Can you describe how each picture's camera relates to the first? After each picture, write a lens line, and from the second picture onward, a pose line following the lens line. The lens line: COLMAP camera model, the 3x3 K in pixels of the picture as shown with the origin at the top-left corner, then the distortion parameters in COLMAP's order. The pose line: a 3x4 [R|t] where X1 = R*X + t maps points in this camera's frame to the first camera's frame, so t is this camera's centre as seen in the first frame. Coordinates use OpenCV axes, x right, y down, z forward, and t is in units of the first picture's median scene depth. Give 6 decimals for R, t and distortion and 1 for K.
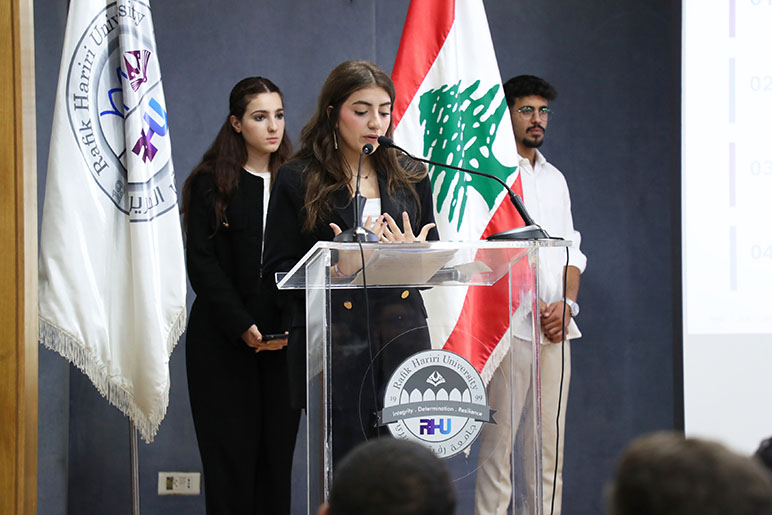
lens RADIAL K [[2483.5, 0, 384.8], [0, 2483.5, 274.4], [0, 0, 1]] dist [0.715759, 0.000000]
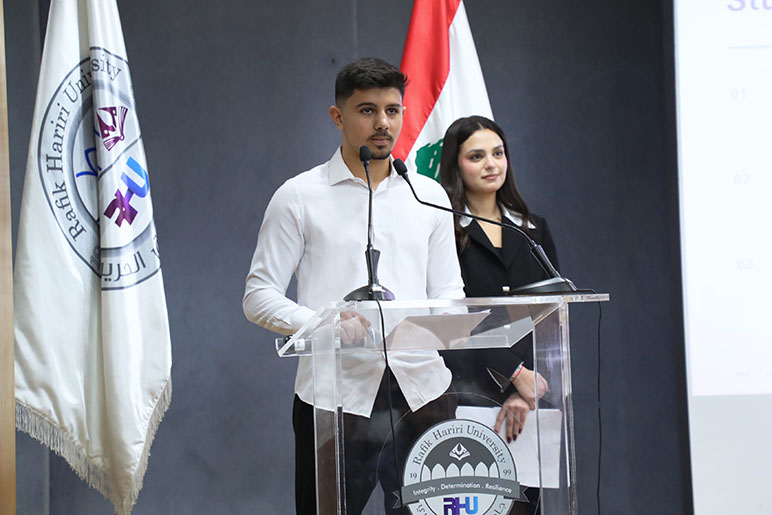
lens RADIAL K [[2240.0, 0, 386.0], [0, 2240.0, 257.8], [0, 0, 1]] dist [0.706701, 0.000000]
pose [[0.999246, -0.024680, 0.029973, -0.024877], [0.025895, 0.998830, -0.040848, 0.004004], [-0.028929, 0.041593, 0.998716, 0.162232]]
